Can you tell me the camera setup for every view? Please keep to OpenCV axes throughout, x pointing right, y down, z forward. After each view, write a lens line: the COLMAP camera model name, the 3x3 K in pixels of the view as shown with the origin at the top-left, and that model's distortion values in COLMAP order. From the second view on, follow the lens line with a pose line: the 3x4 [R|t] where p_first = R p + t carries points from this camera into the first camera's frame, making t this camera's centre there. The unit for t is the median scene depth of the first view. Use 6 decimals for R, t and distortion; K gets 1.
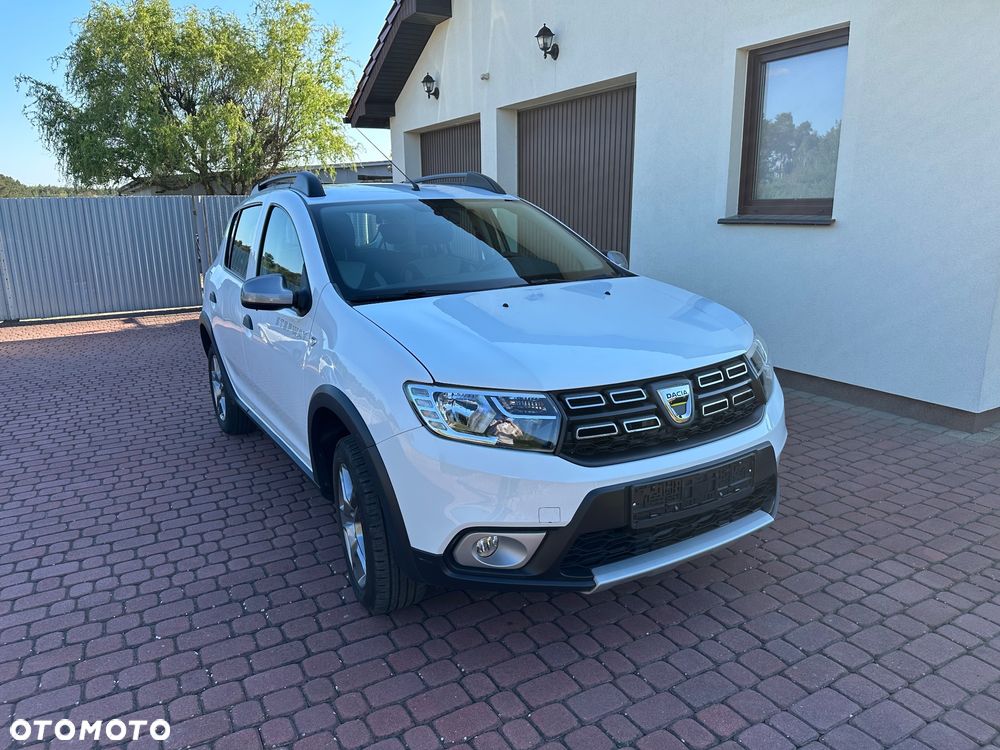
lens RADIAL K [[700.2, 0, 497.1], [0, 700.2, 373.3], [0, 0, 1]] dist [0.025632, -0.035717]
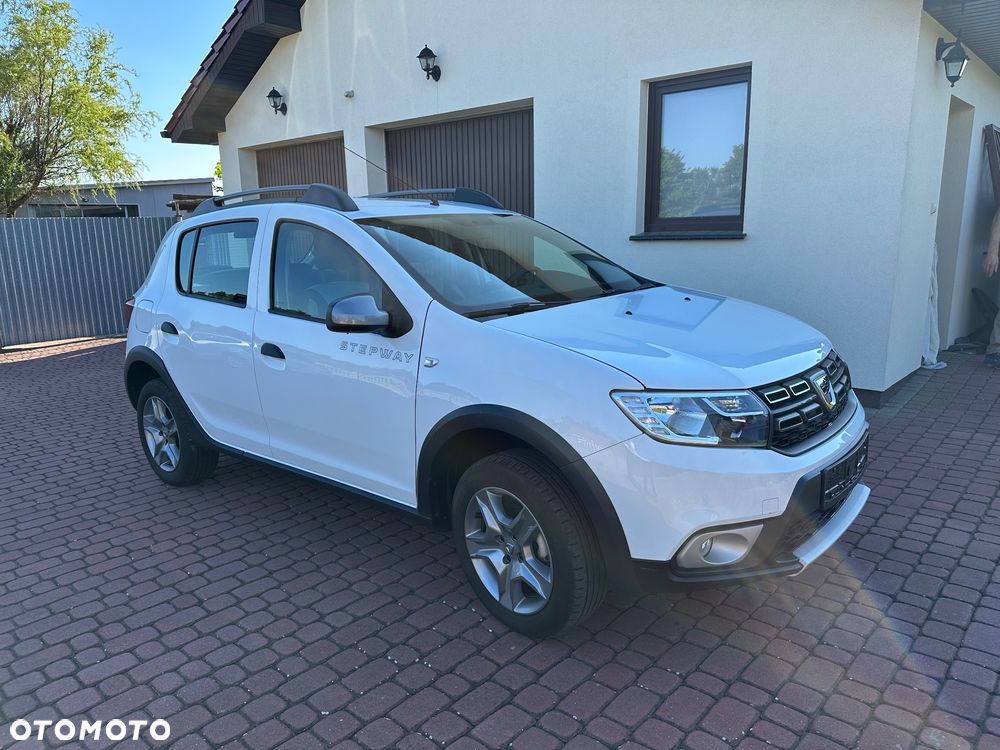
lens RADIAL K [[700.2, 0, 501.4], [0, 700.2, 376.4], [0, 0, 1]] dist [0.025632, -0.035717]
pose [[0.947590, -0.071552, 0.311375, -0.371093], [0.080419, 0.996637, -0.015712, -0.003395], [-0.309204, 0.039929, 0.950157, 0.069812]]
